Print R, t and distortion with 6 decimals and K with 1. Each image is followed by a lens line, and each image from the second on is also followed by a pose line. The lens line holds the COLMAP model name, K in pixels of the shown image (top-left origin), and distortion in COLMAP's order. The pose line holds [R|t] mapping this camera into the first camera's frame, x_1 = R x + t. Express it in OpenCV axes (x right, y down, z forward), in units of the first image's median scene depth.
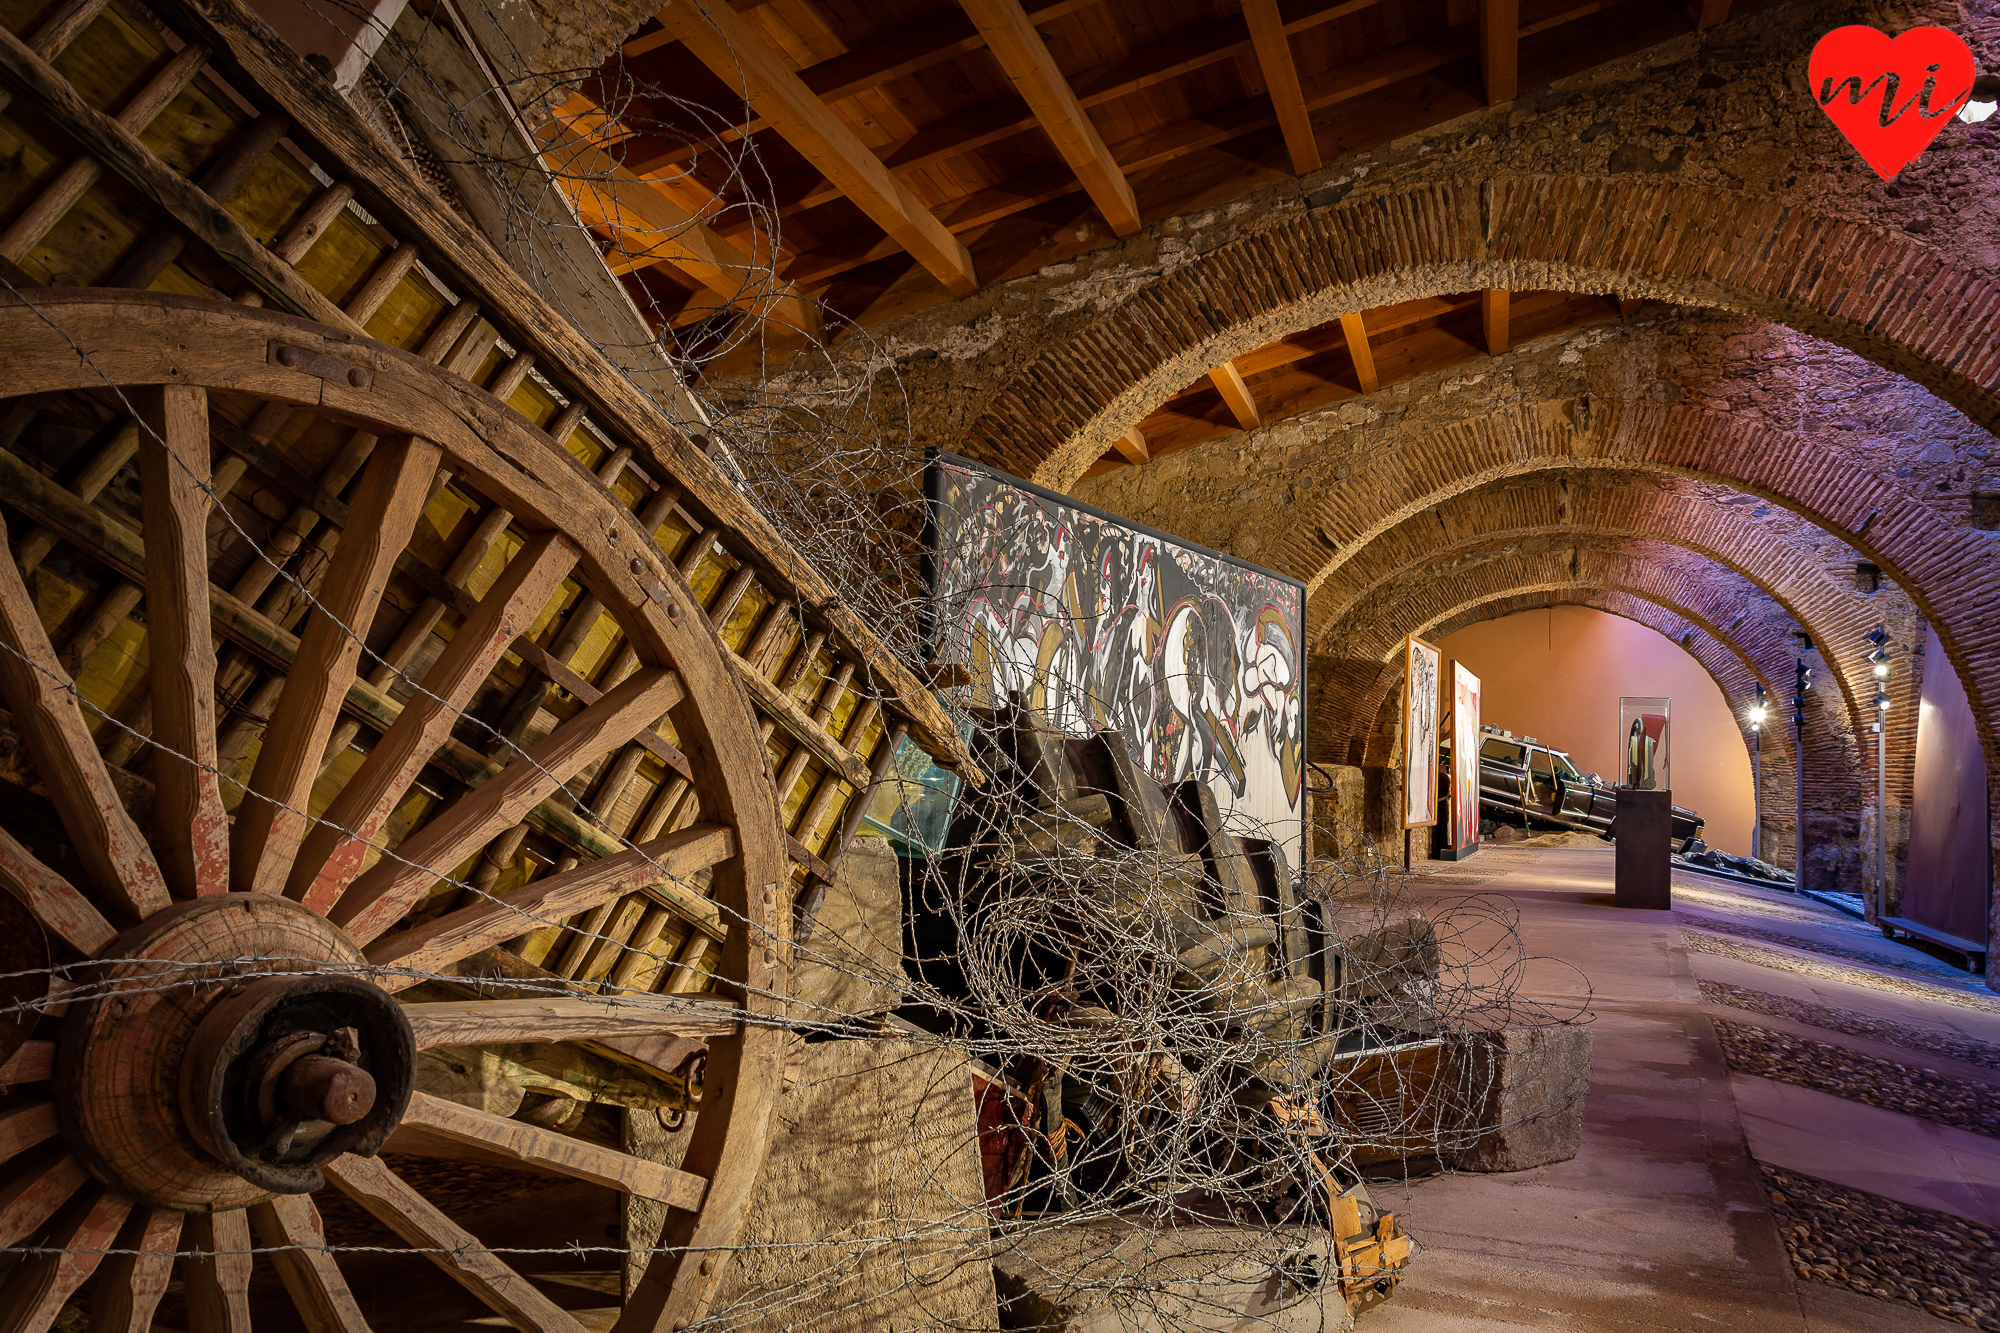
lens RADIAL K [[1541.2, 0, 987.6], [0, 1541.2, 678.1], [0, 0, 1]] dist [0.034345, -0.053943]
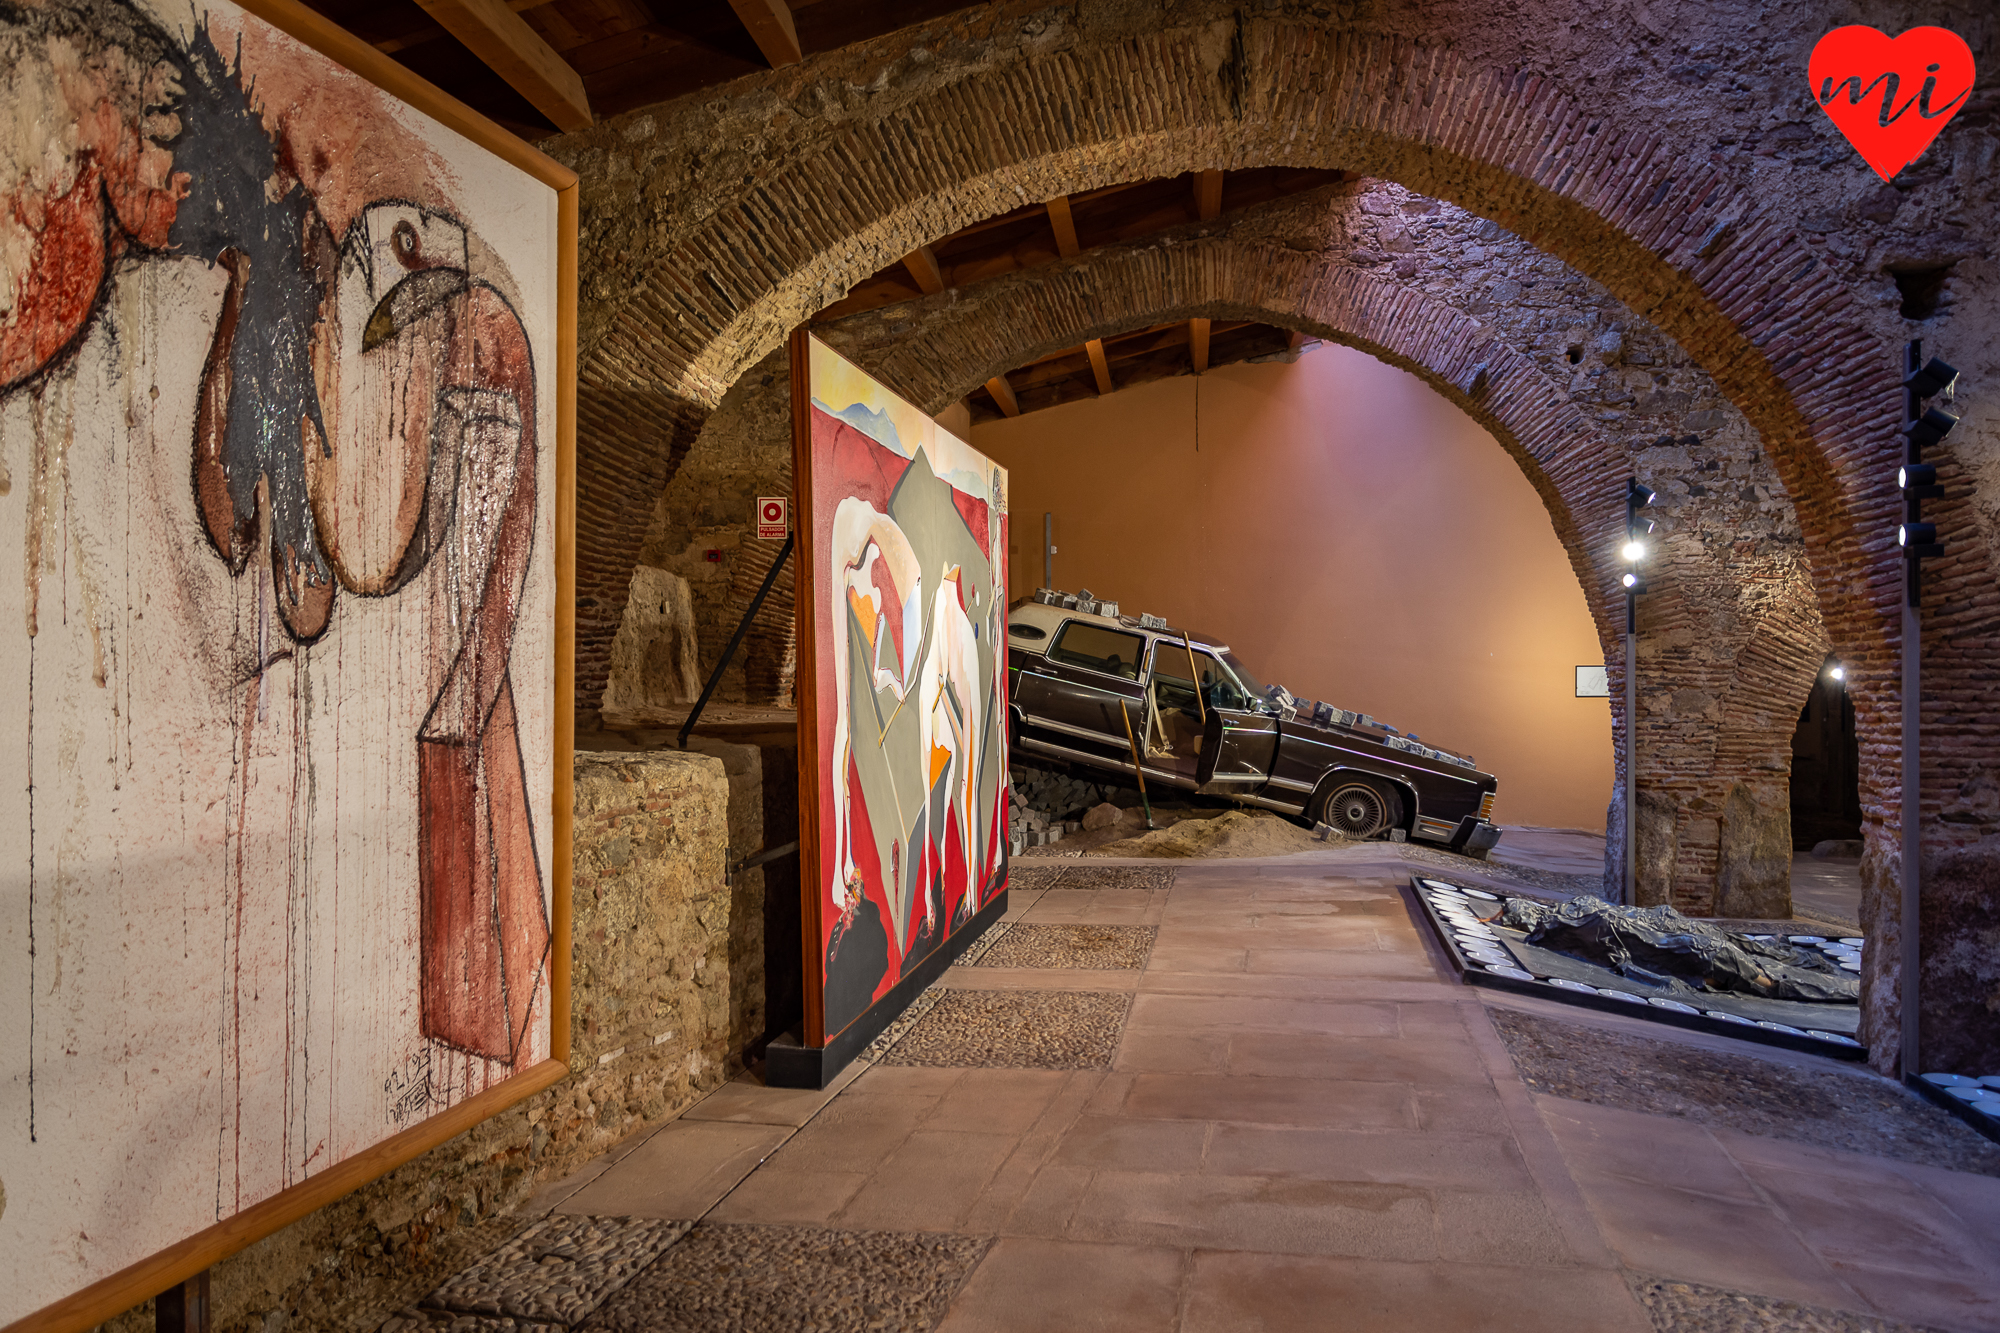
lens RADIAL K [[1541.2, 0, 987.6], [0, 1541.2, 678.1], [0, 0, 1]] dist [0.034345, -0.053943]
pose [[0.980126, -0.033365, 0.195552, 0.229511], [0.019122, 0.997054, 0.074277, 0.023212], [-0.197454, -0.069062, 0.977876, 0.602199]]
